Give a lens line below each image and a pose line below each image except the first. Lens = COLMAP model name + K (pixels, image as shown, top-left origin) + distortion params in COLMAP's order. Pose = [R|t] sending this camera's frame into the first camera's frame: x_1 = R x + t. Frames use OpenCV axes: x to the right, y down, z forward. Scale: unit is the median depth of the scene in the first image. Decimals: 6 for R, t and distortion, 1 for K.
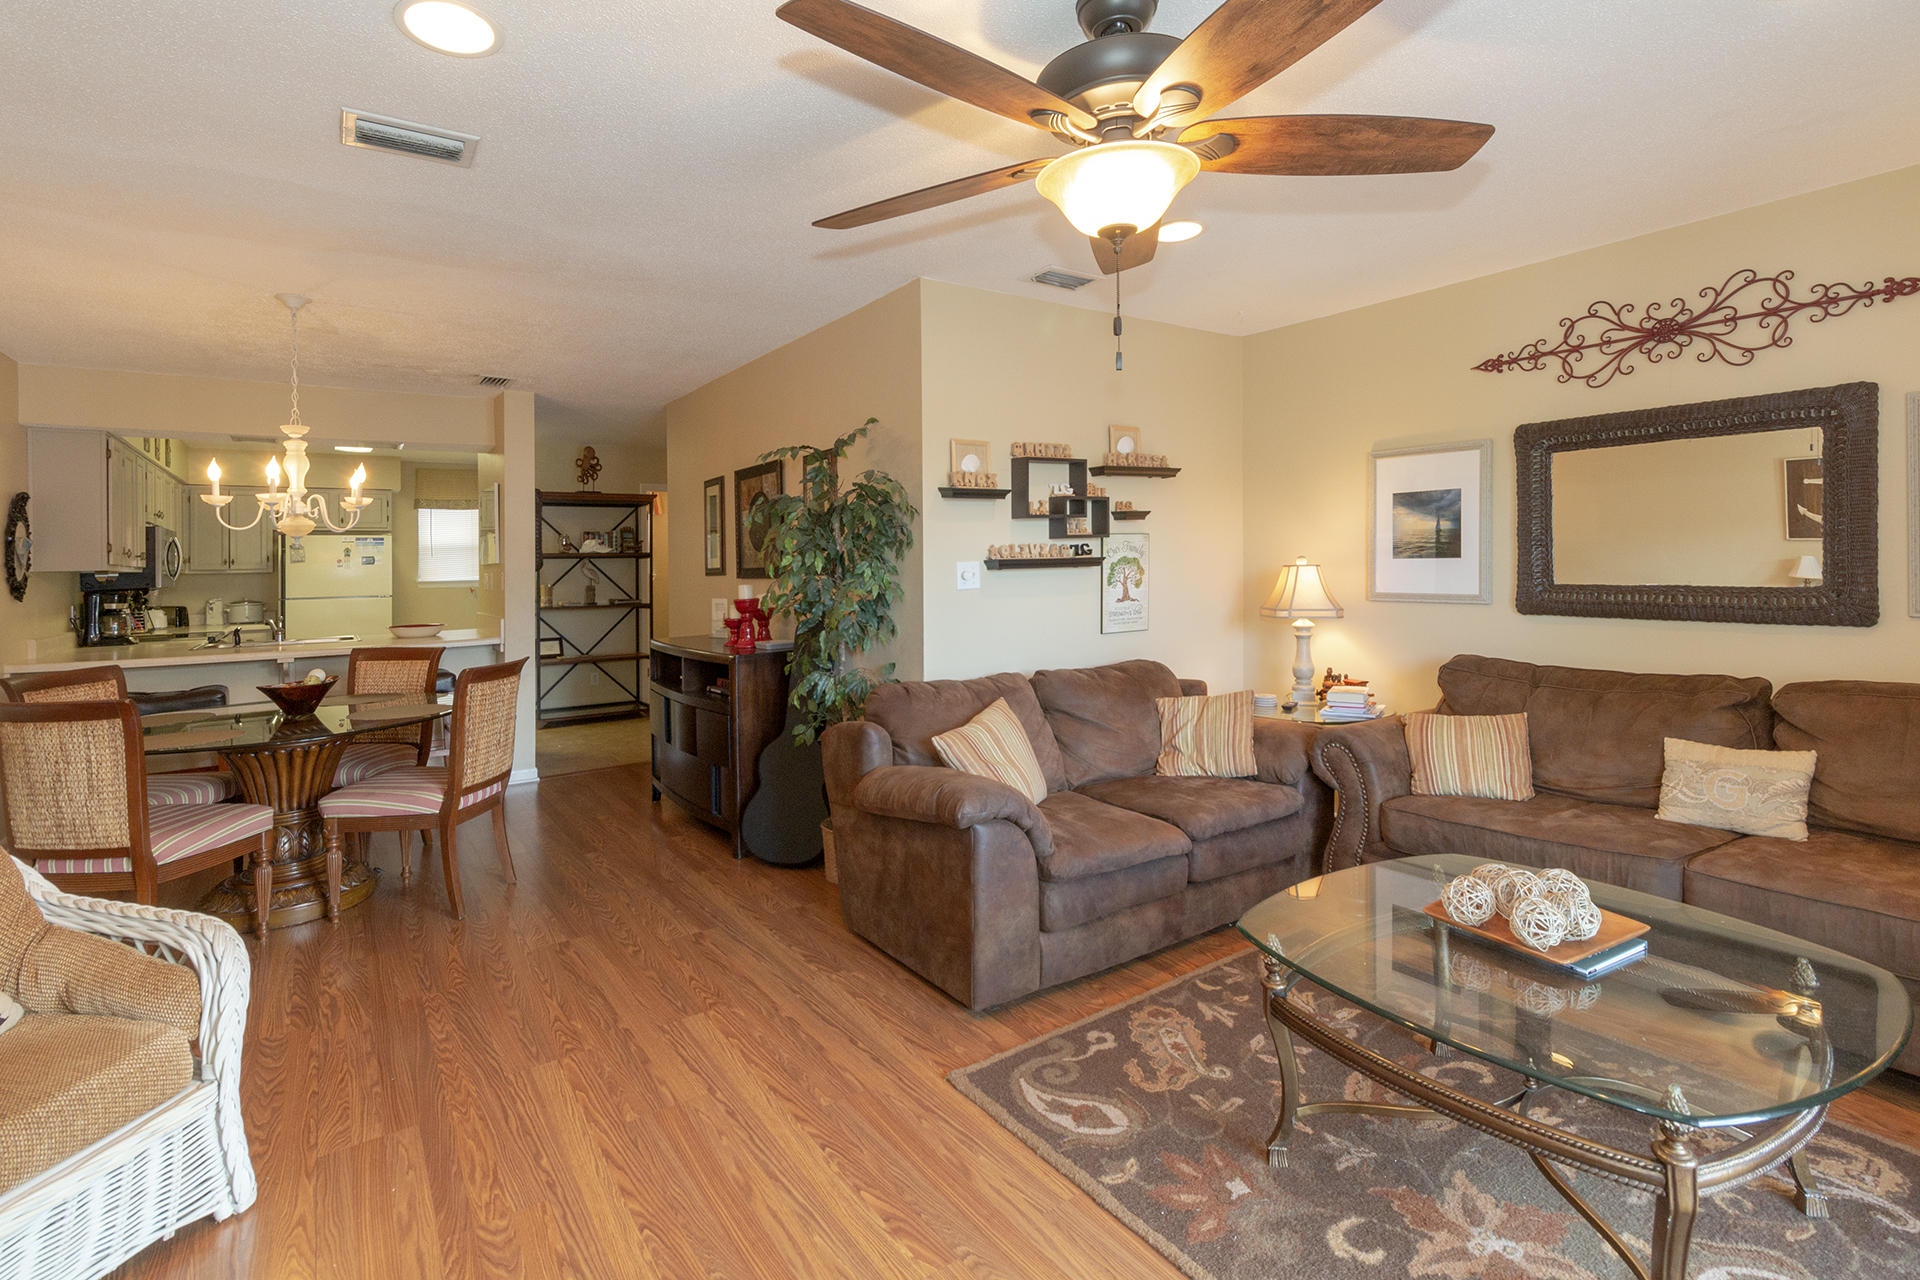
lens RADIAL K [[910.7, 0, 947.8], [0, 910.7, 523.2], [0, 0, 1]] dist [0.001168, 0.000247]
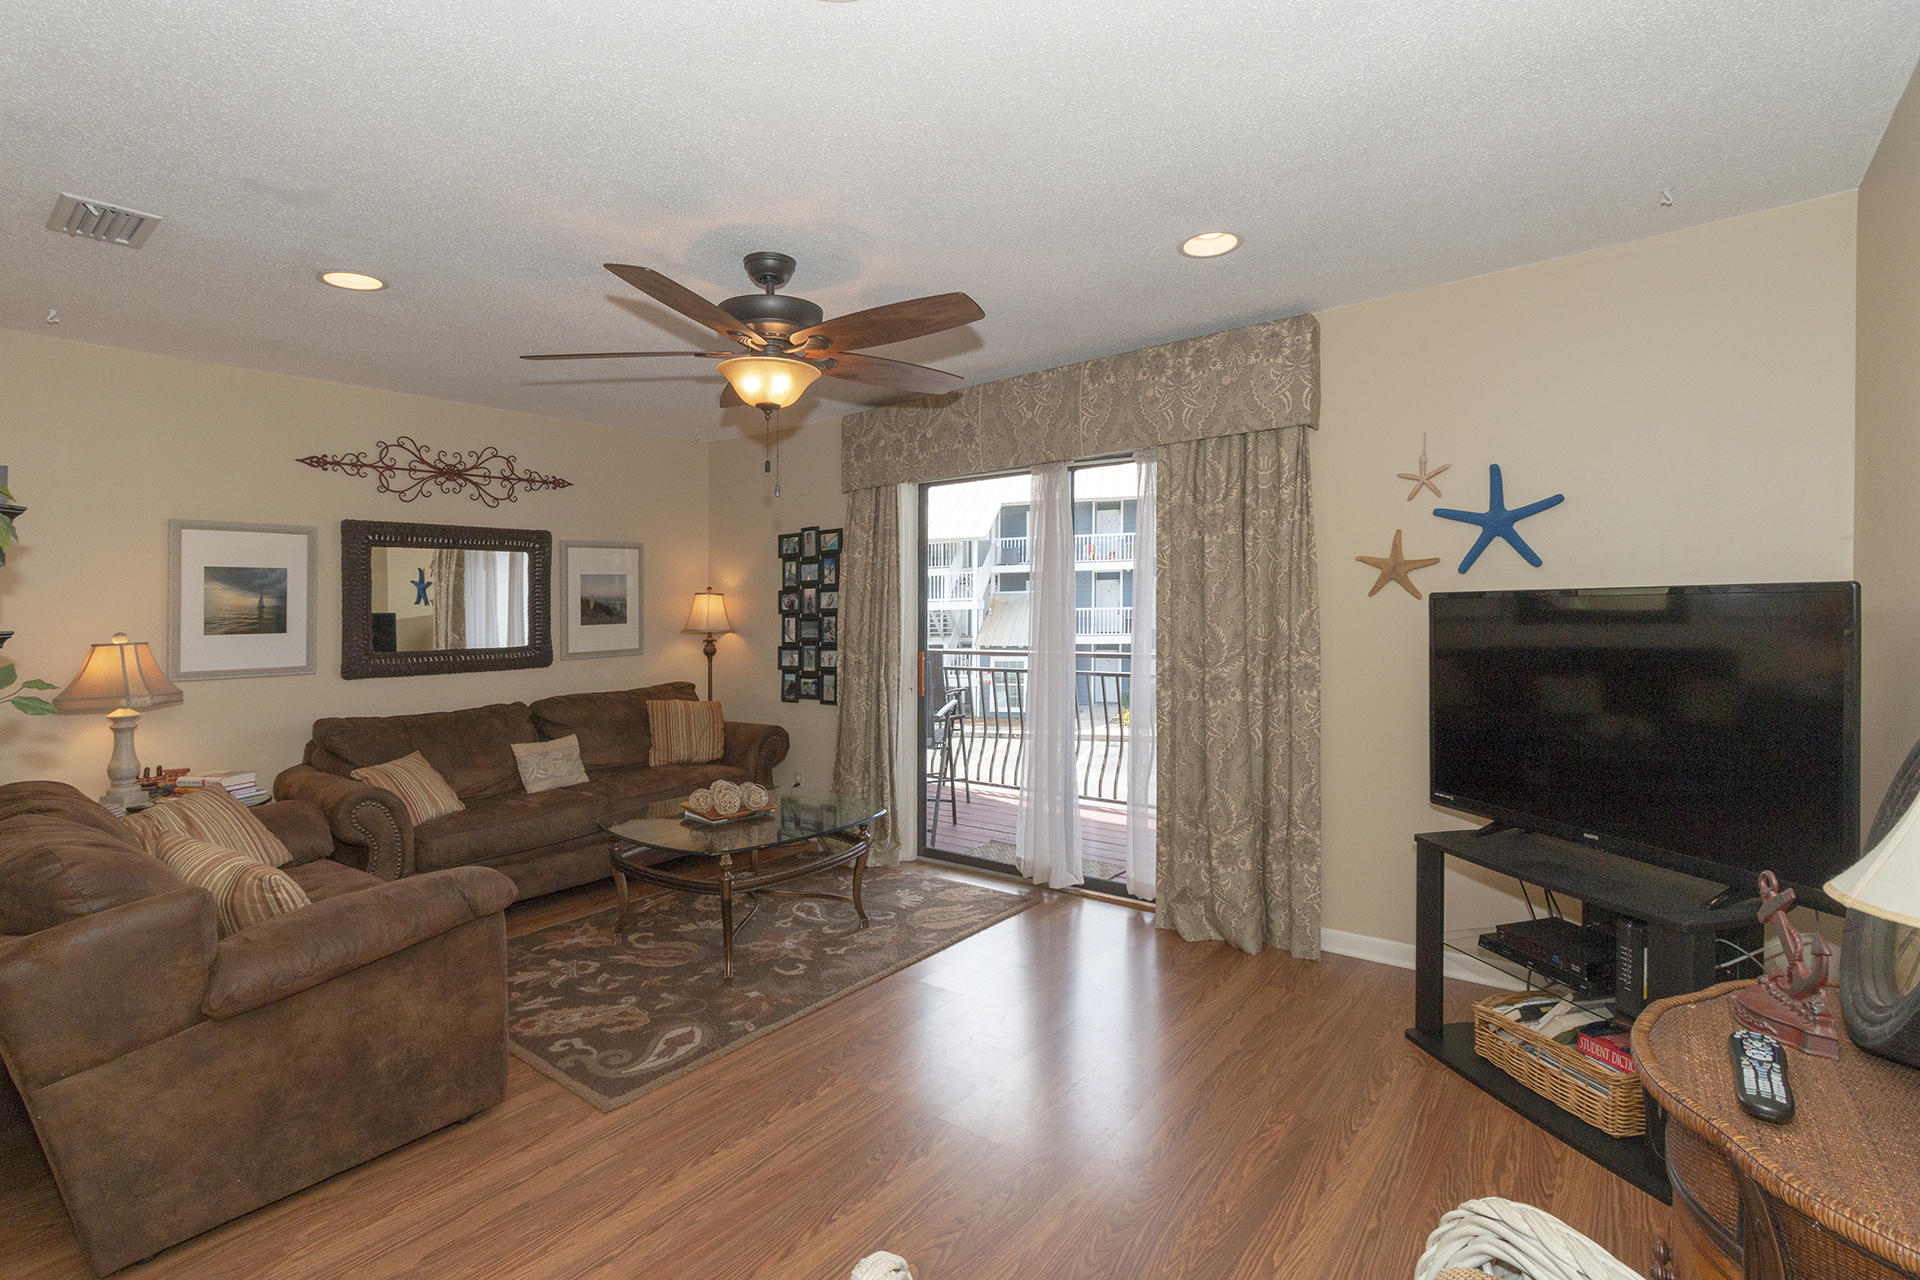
lens RADIAL K [[886.4, 0, 945.2], [0, 886.4, 598.9], [0, 0, 1]] dist [-0.000344, 0.000086]
pose [[-0.286410, 0.039277, 0.957302, -0.789104], [-0.009942, 0.998984, -0.043961, 0.043253], [-0.958055, -0.022109, -0.285729, 0.662575]]
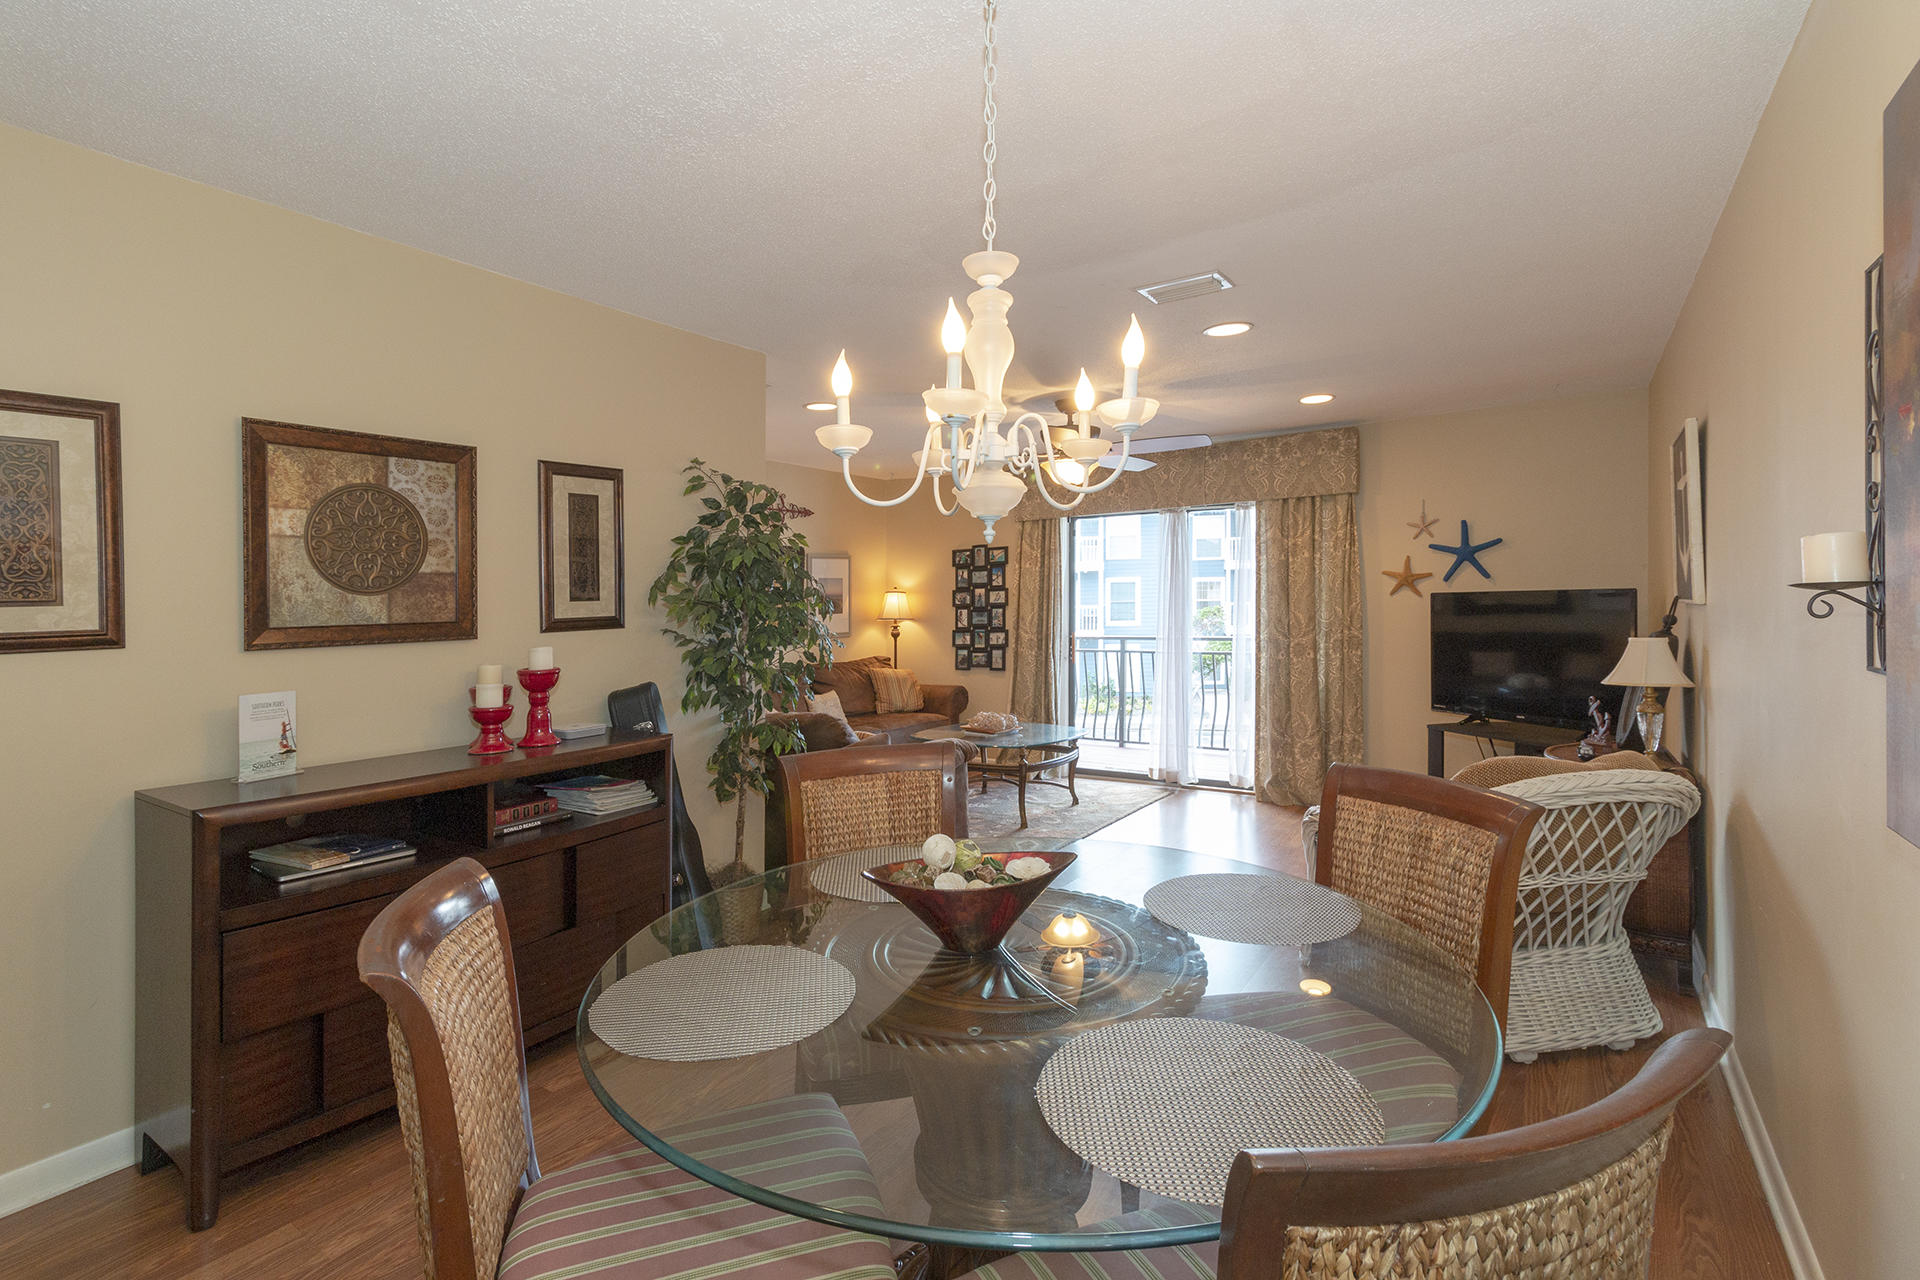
lens RADIAL K [[913.0, 0, 922.5], [0, 913.0, 601.1], [0, 0, 1]] dist [0.002260, 0.000347]
pose [[-0.361728, 0.033445, 0.931683, -1.297109], [-0.008660, 0.999193, -0.039231, 0.080517], [-0.932243, -0.022260, -0.361147, 1.421339]]
